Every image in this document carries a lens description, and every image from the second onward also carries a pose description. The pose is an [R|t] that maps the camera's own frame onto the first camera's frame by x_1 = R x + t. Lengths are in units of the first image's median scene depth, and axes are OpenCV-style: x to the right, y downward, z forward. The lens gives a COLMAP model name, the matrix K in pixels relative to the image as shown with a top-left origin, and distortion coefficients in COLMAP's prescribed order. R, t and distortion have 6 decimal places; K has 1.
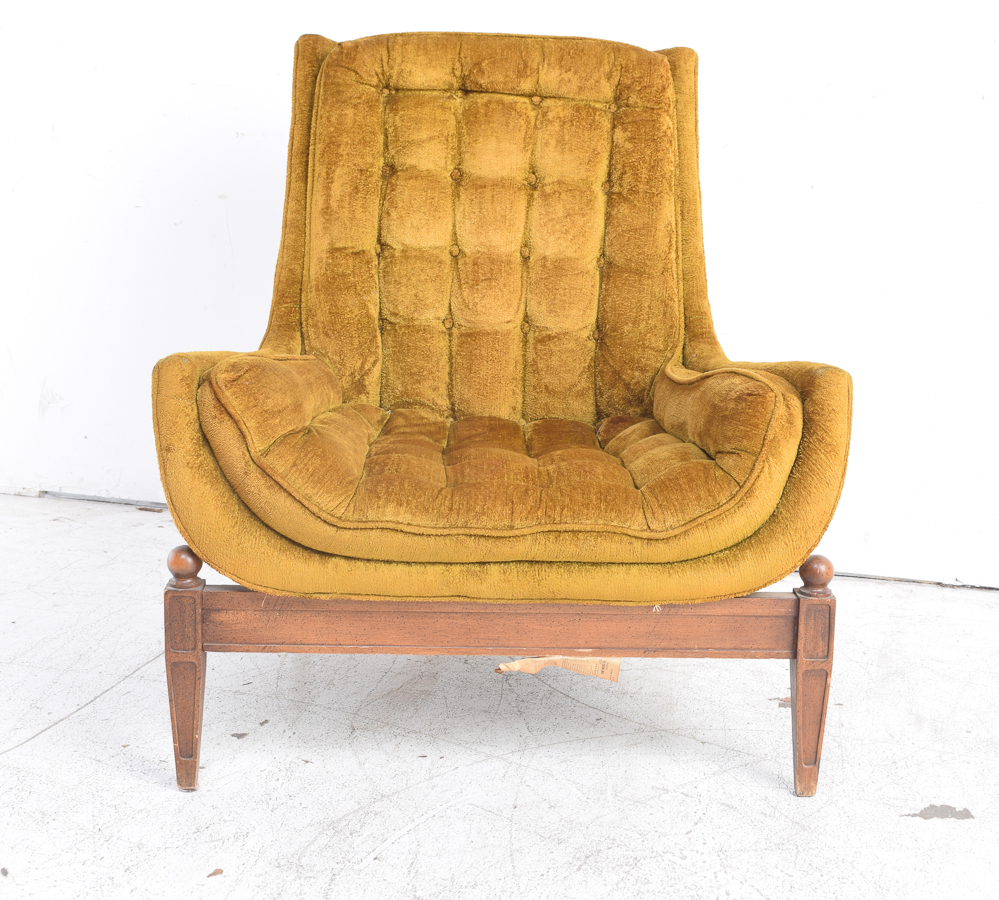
lens RADIAL K [[1617.1, 0, 485.8], [0, 1617.1, 332.9], [0, 0, 1]] dist [-0.062573, 0.000000]
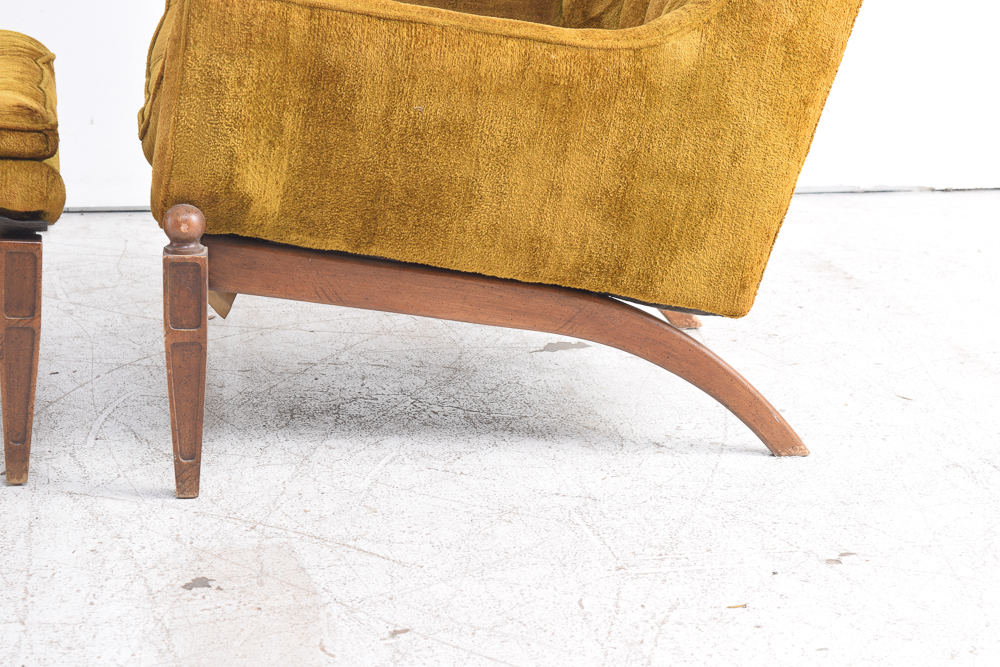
lens RADIAL K [[2271.0, 0, 502.6], [0, 2271.0, 335.7], [0, 0, 1]] dist [0.083553, 0.000000]
pose [[0.879348, -0.120406, 0.460705, -0.449265], [0.068400, 0.989409, 0.128028, 0.092590], [-0.471241, -0.081069, 0.878271, -0.321722]]
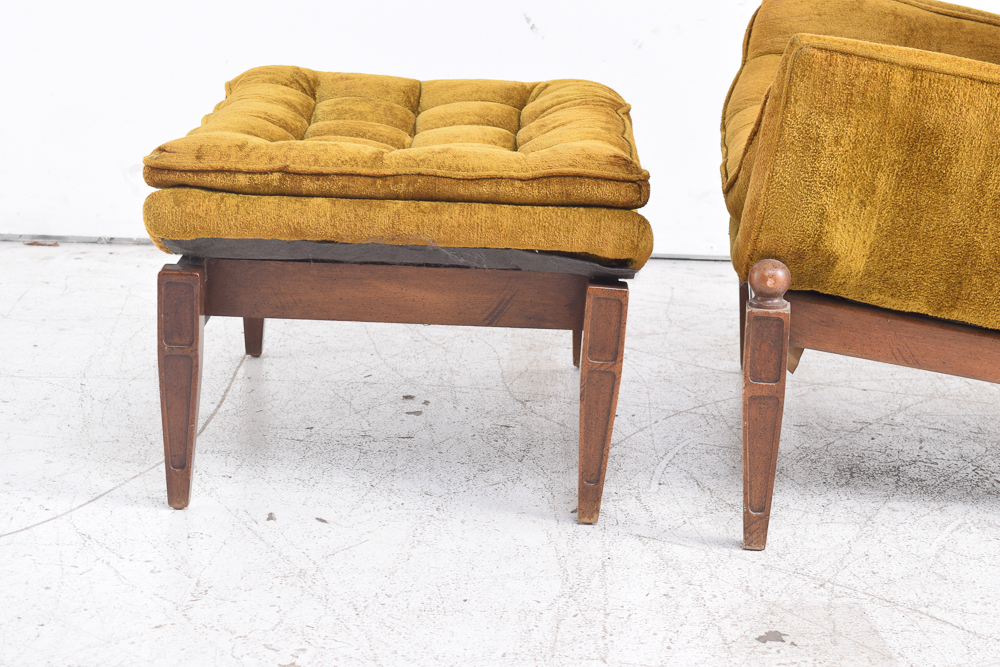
lens RADIAL K [[2271.0, 0, 502.3], [0, 2271.0, 335.9], [0, 0, 1]] dist [0.083553, 0.000000]
pose [[0.960520, -0.057860, 0.272129, -0.503425], [0.032369, 0.994733, 0.097250, 0.084561], [-0.276322, -0.084603, 0.957334, -0.307231]]
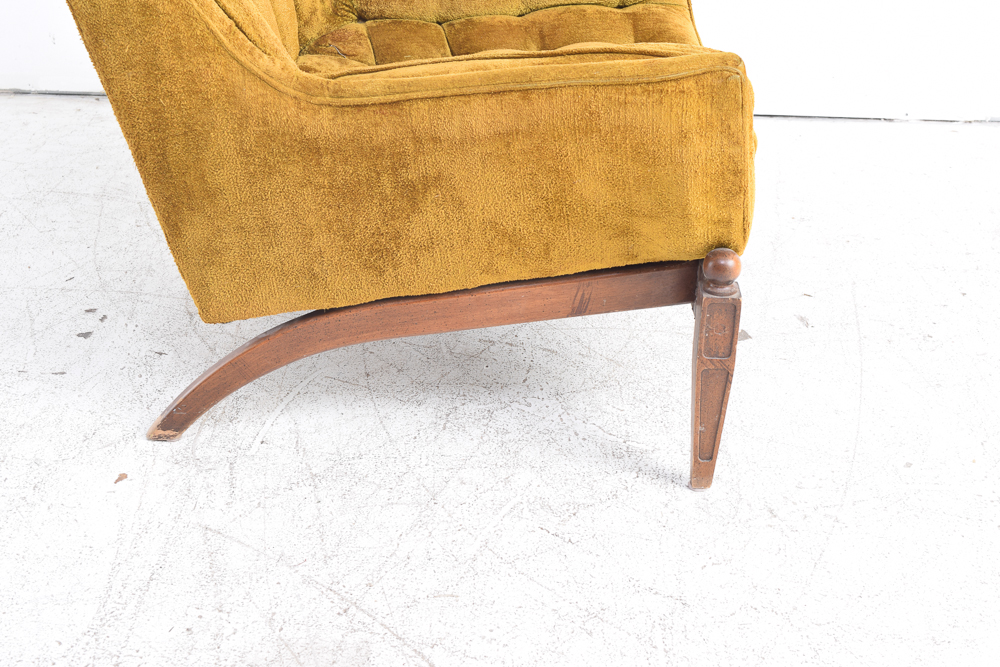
lens RADIAL K [[1495.2, 0, 505.2], [0, 1495.2, 337.0], [0, 0, 1]] dist [-0.014567, 0.000000]
pose [[0.963274, -0.119142, 0.240641, -0.134498], [0.032171, 0.940928, 0.337074, -0.075129], [-0.266586, -0.316953, 0.910205, 0.039409]]
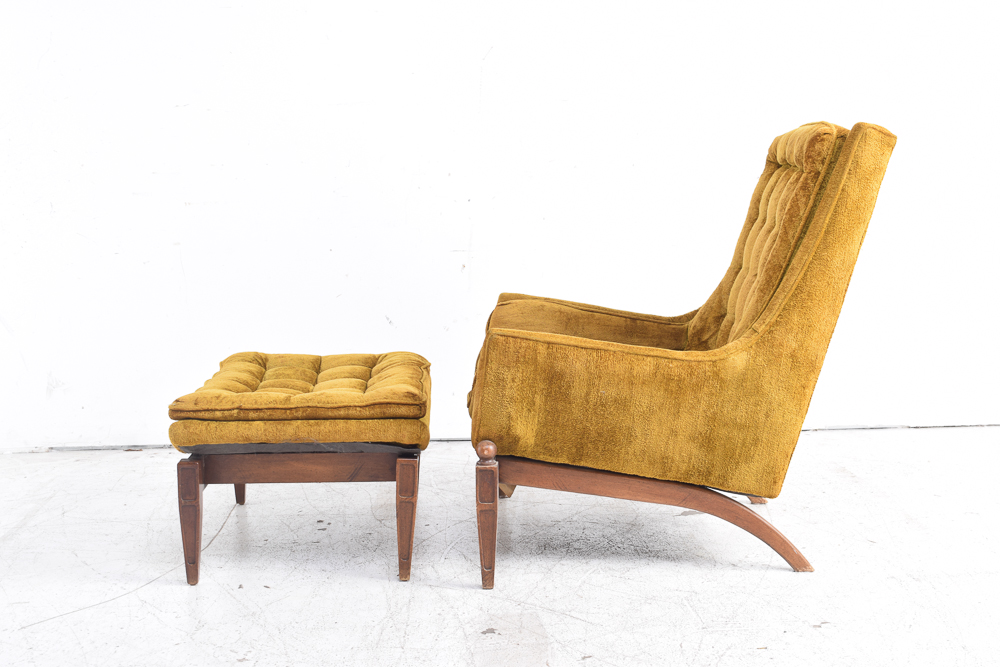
lens RADIAL K [[1317.6, 0, 507.7], [0, 1317.6, 339.1], [0, 0, 1]] dist [-0.036470, 0.000000]
pose [[0.939655, -0.073508, 0.334134, -0.472441], [0.081137, 0.996663, -0.008912, 0.073877], [-0.332364, 0.035485, 0.942483, -0.504310]]
